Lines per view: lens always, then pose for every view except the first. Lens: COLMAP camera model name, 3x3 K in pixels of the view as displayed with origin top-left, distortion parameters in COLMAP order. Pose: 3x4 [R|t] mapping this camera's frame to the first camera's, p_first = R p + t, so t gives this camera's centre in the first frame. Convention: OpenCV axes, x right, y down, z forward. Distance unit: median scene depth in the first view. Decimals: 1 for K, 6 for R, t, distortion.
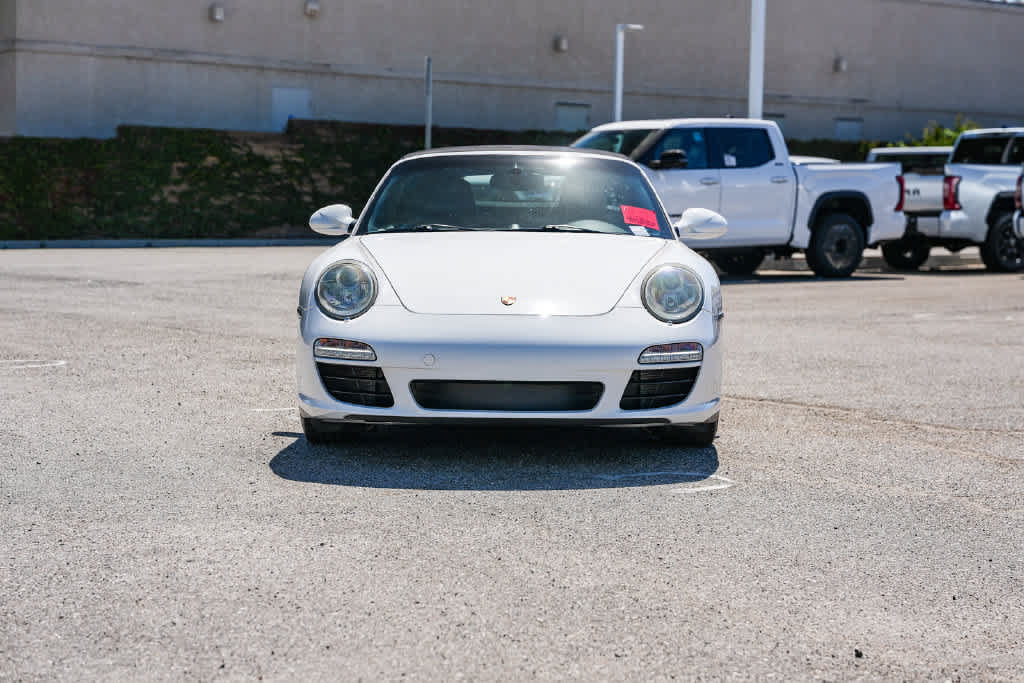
lens RADIAL K [[1955.7, 0, 507.3], [0, 1955.7, 322.9], [0, 0, 1]] dist [0.523719, -3.668201]
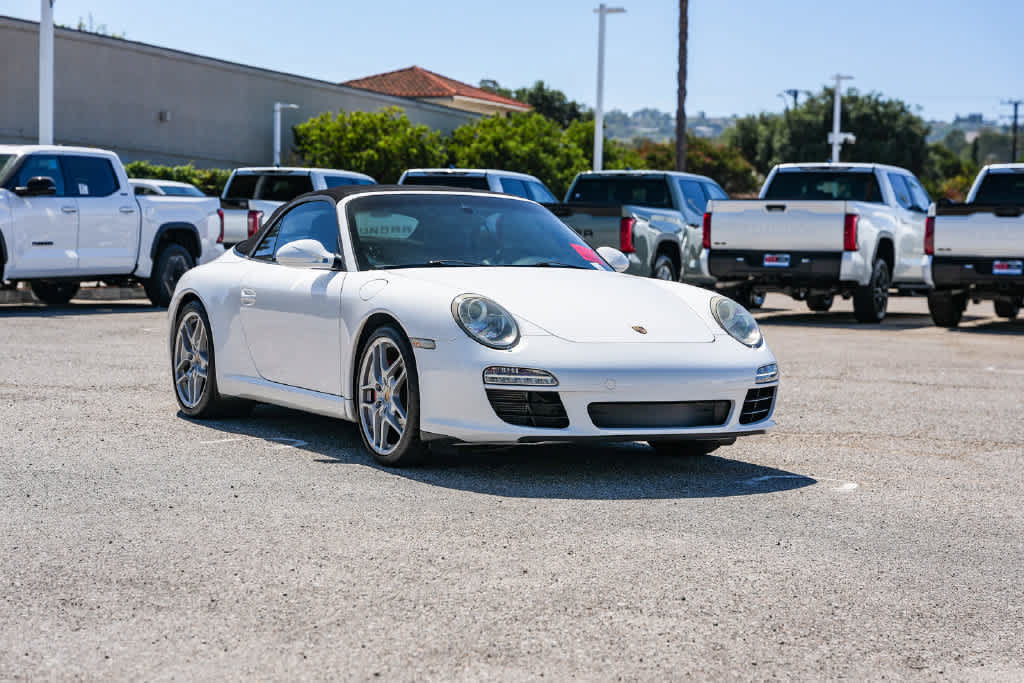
lens RADIAL K [[1955.7, 0, 507.3], [0, 1955.7, 322.9], [0, 0, 1]] dist [0.523719, -3.668201]
pose [[0.870077, -0.007500, 0.492858, -0.189719], [0.014298, 0.999848, -0.010026, -0.001543], [-0.492708, 0.015770, 0.870052, 0.019820]]
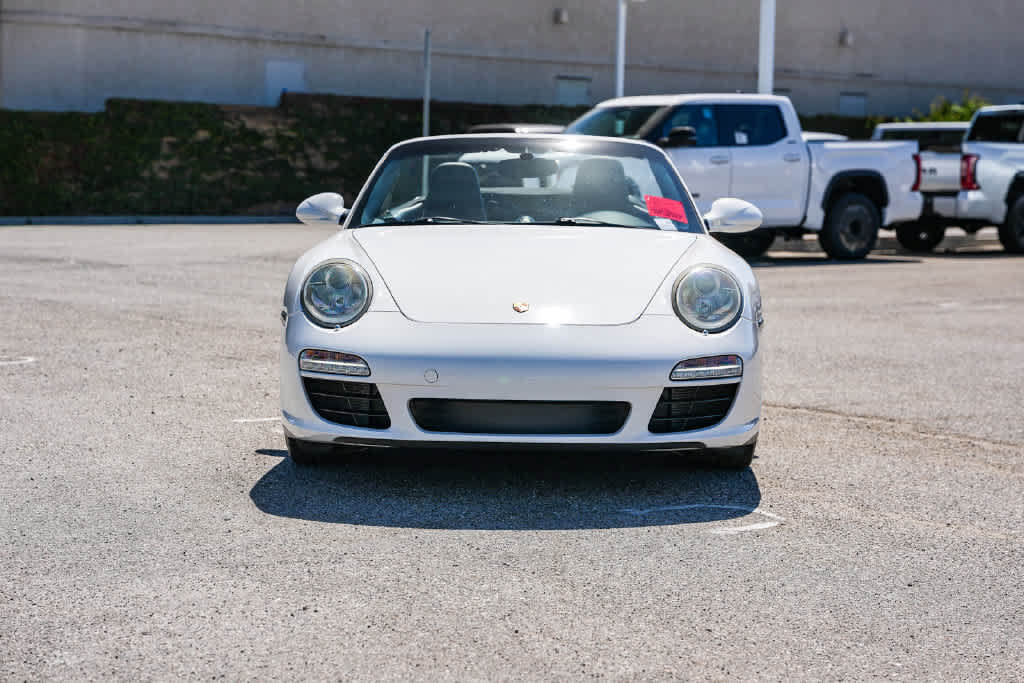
lens RADIAL K [[1955.7, 0, 507.3], [0, 1955.7, 322.9], [0, 0, 1]] dist [0.523719, -3.668201]
pose [[0.999994, 0.002719, 0.001960, -0.002252], [-0.002745, 0.999904, 0.013545, -0.005005], [-0.001923, -0.013551, 0.999906, 0.037609]]
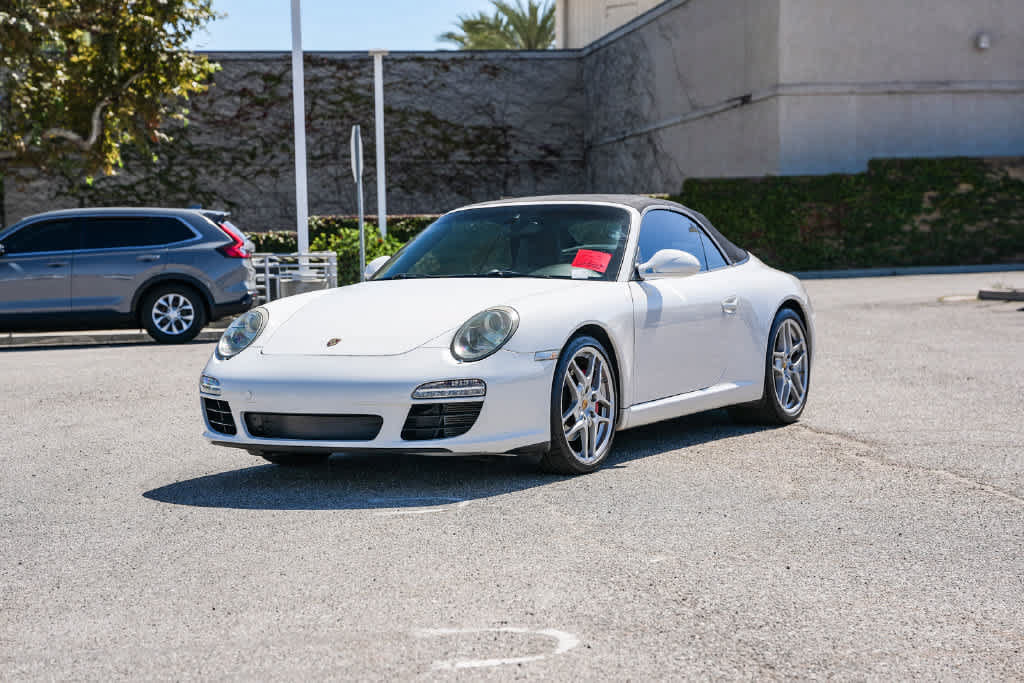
lens RADIAL K [[1929.8, 0, 518.4], [0, 1929.8, 329.6], [0, 0, 1]] dist [0.515001, -3.566231]
pose [[0.878598, -0.011713, -0.477419, 0.194699], [0.007834, 0.999918, -0.010117, -0.002047], [0.477498, 0.005149, 0.878618, 0.018934]]
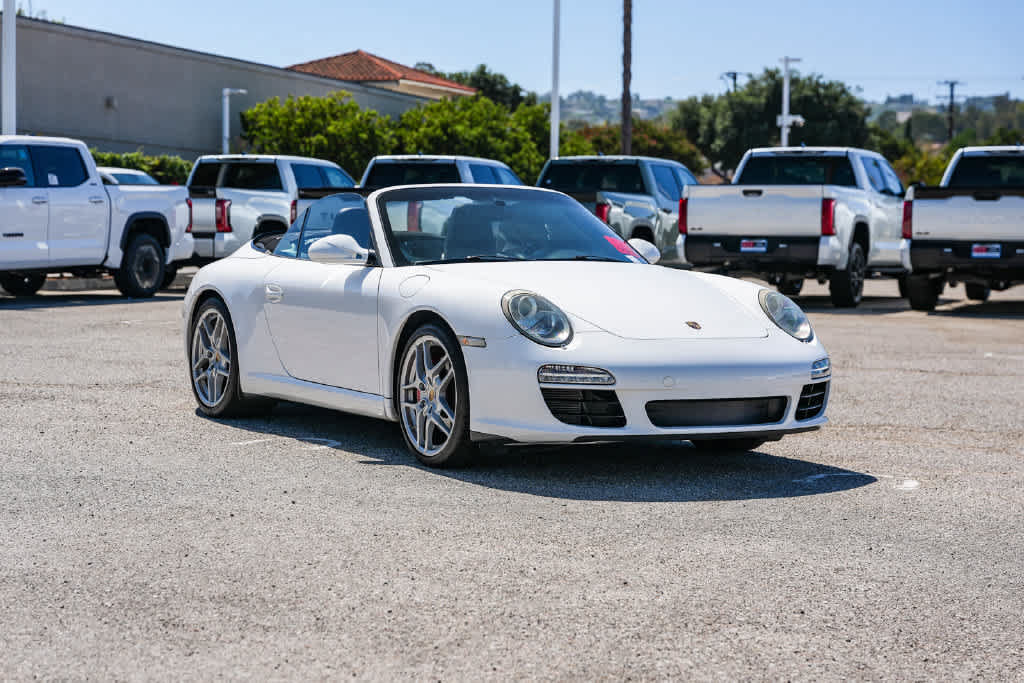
lens RADIAL K [[1955.7, 0, 507.3], [0, 1955.7, 322.9], [0, 0, 1]] dist [0.523719, -3.668201]
pose [[0.854346, -0.020374, 0.519306, -0.201756], [0.024457, 0.999700, -0.001014, -0.004307], [-0.519129, 0.013568, 0.854588, 0.036879]]
